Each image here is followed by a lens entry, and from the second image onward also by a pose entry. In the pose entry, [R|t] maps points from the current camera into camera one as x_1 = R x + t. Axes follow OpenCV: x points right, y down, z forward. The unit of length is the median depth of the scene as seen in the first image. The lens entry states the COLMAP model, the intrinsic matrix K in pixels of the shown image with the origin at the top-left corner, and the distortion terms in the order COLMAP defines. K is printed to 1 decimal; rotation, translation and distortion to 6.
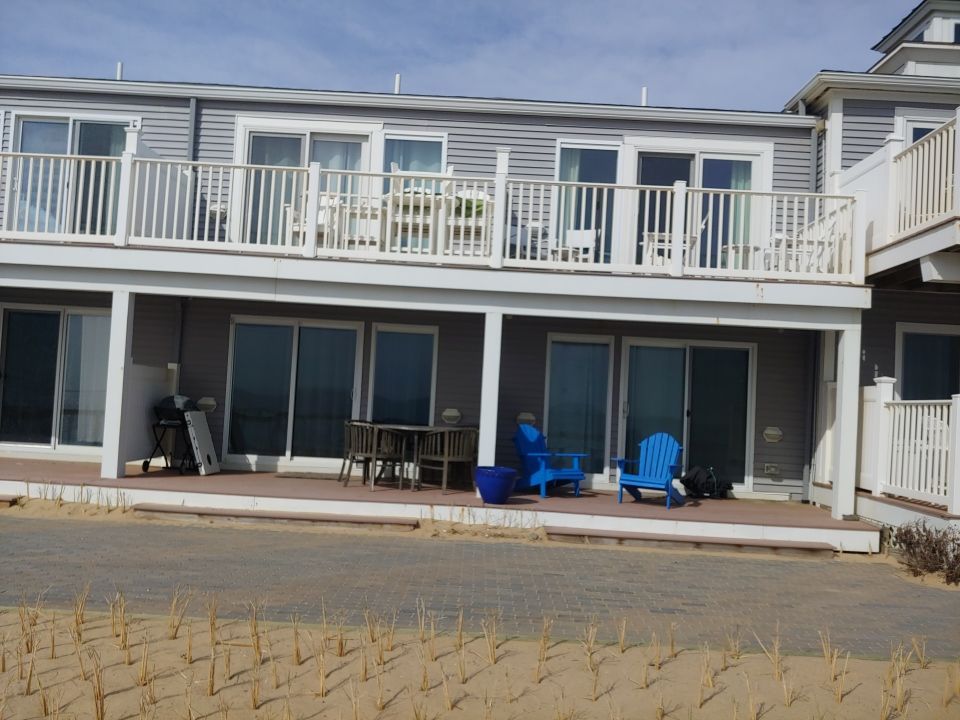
lens RADIAL K [[806.1, 0, 478.3], [0, 806.1, 390.5], [0, 0, 1]] dist [0.003678, 0.003310]
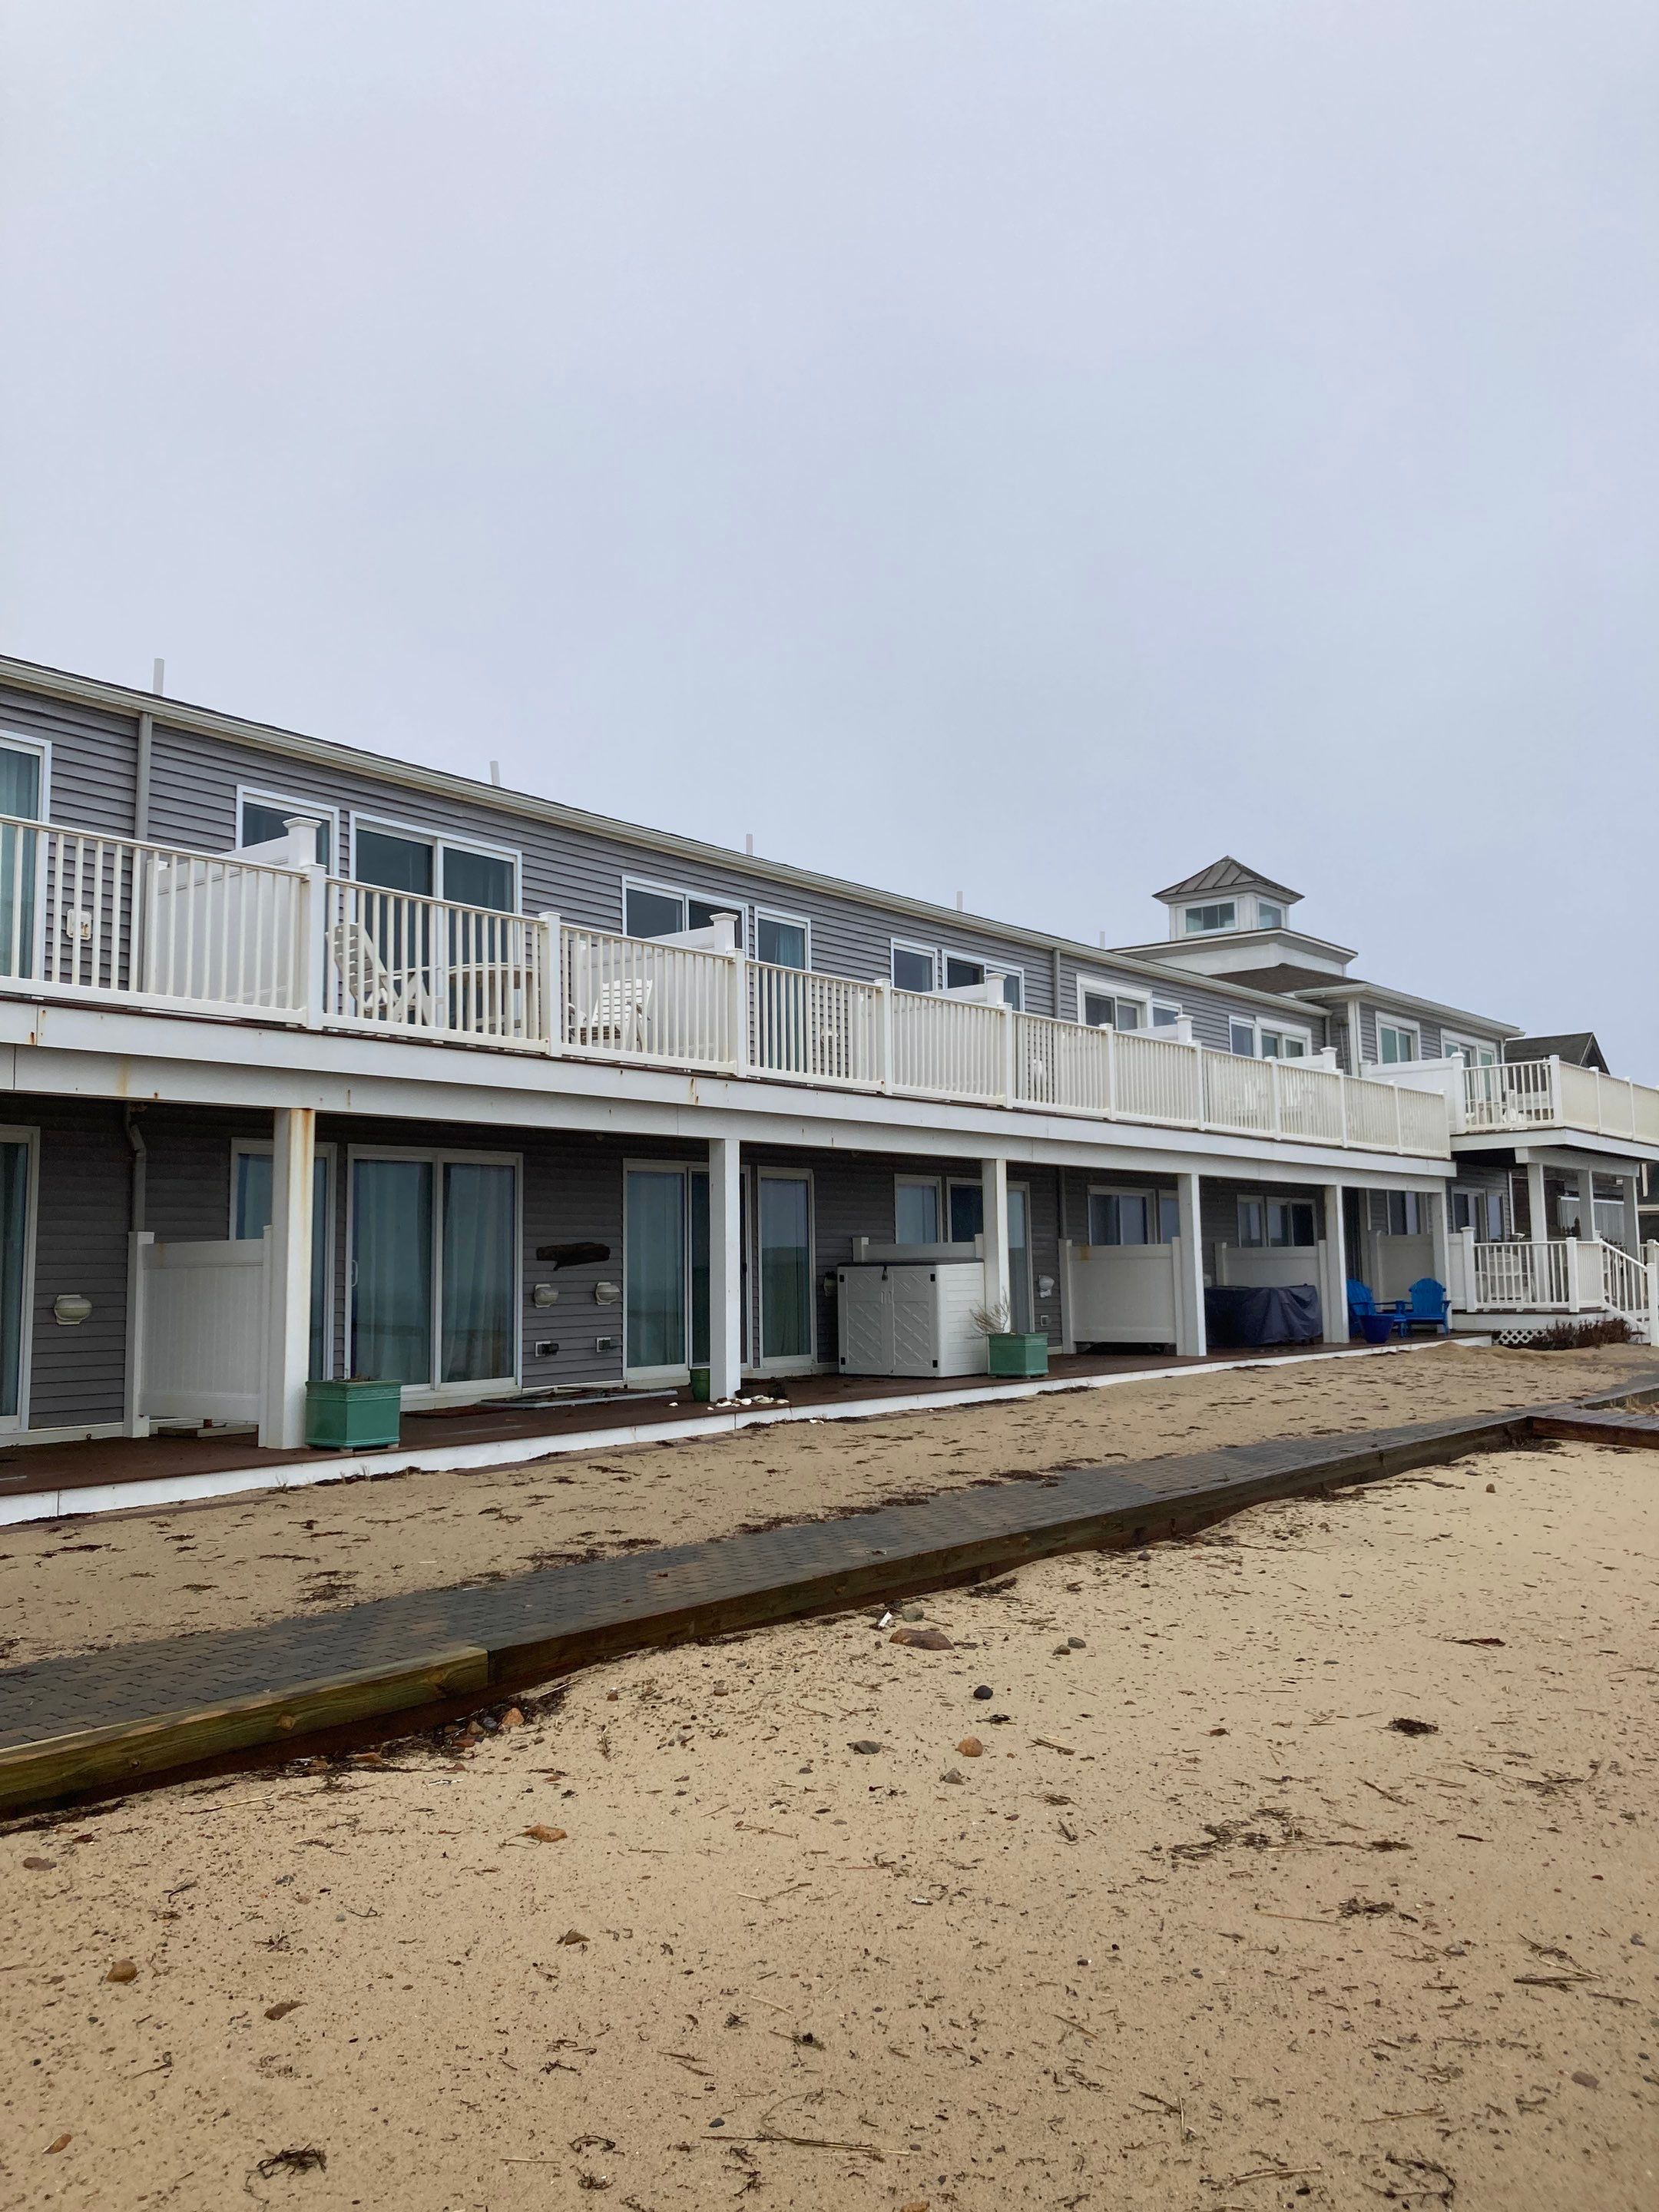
lens RADIAL K [[1568.6, 0, 829.5], [0, 1568.6, 1106.0], [0, 0, 1]] dist [-0.005248, -0.055808]
pose [[0.639703, 0.012929, 0.768513, -0.571563], [0.036734, 0.998202, -0.047370, -0.034149], [-0.767744, 0.058534, 0.638078, 0.027182]]
